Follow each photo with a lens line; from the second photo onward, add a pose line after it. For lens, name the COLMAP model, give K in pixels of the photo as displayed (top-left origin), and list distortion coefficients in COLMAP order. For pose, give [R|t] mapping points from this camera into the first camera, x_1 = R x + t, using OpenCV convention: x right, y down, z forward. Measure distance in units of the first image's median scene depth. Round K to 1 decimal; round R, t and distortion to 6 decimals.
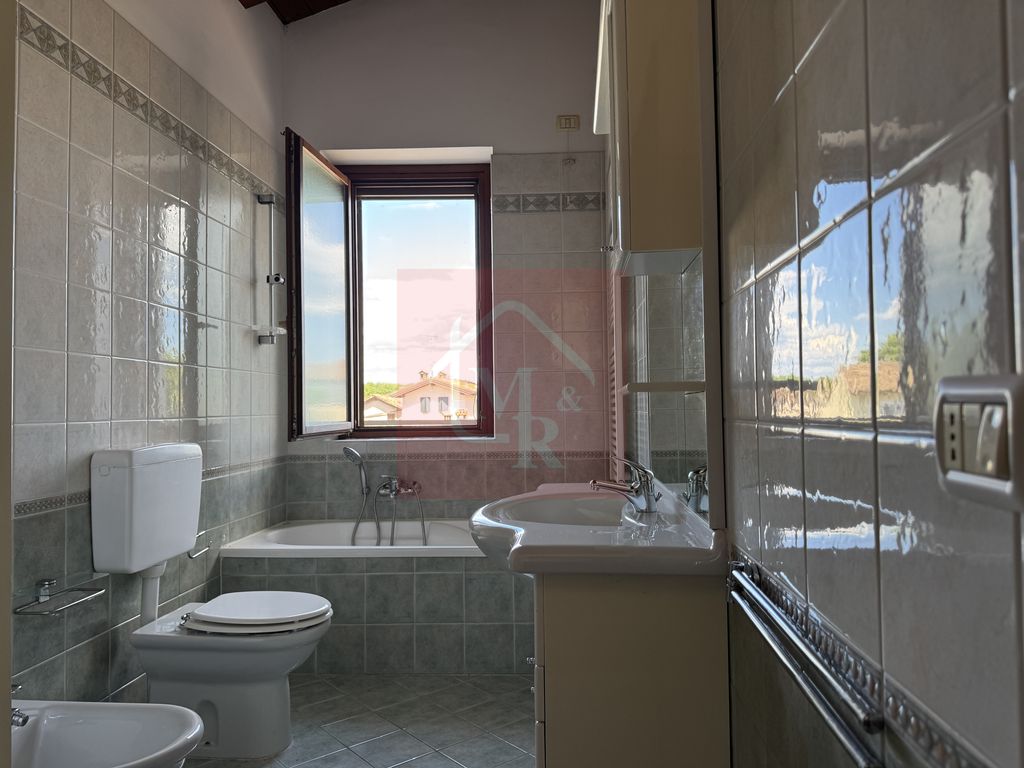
lens RADIAL K [[719.2, 0, 515.6], [0, 719.2, 383.8], [0, 0, 1]] dist [0.094852, -0.157950]
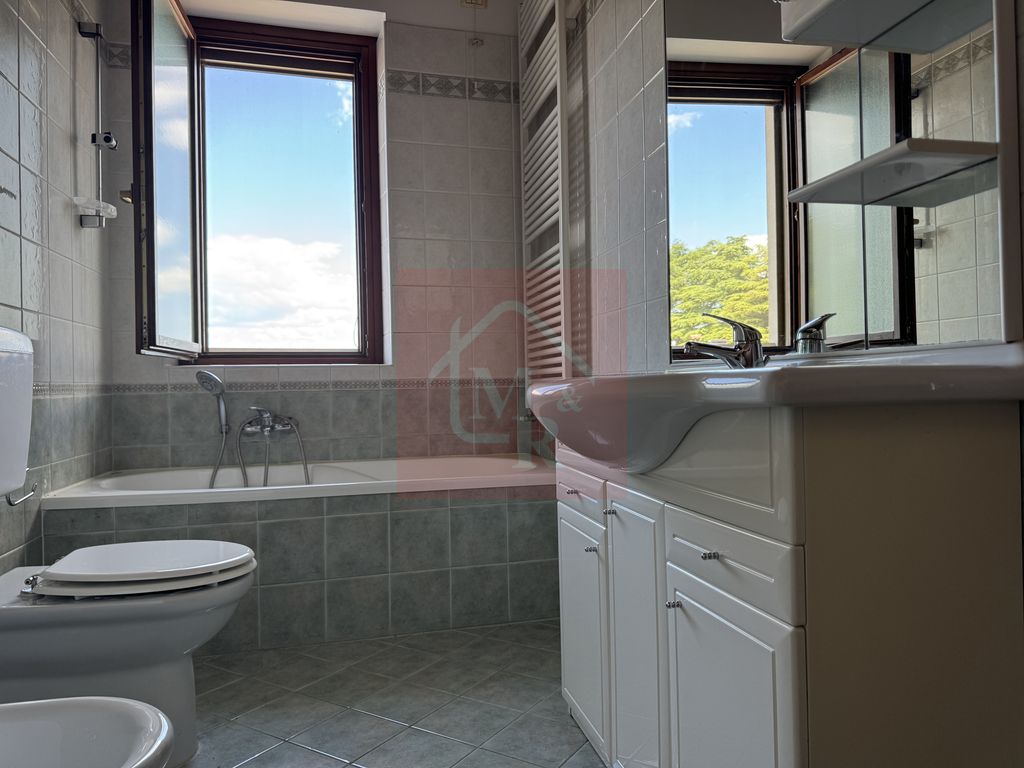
lens RADIAL K [[719.2, 0, 515.6], [0, 719.2, 383.8], [0, 0, 1]] dist [0.094852, -0.157950]
pose [[0.954781, -0.004064, 0.297283, -0.155573], [-0.004588, 0.999586, 0.028398, 0.082492], [-0.297275, -0.028478, 0.954367, 0.167835]]
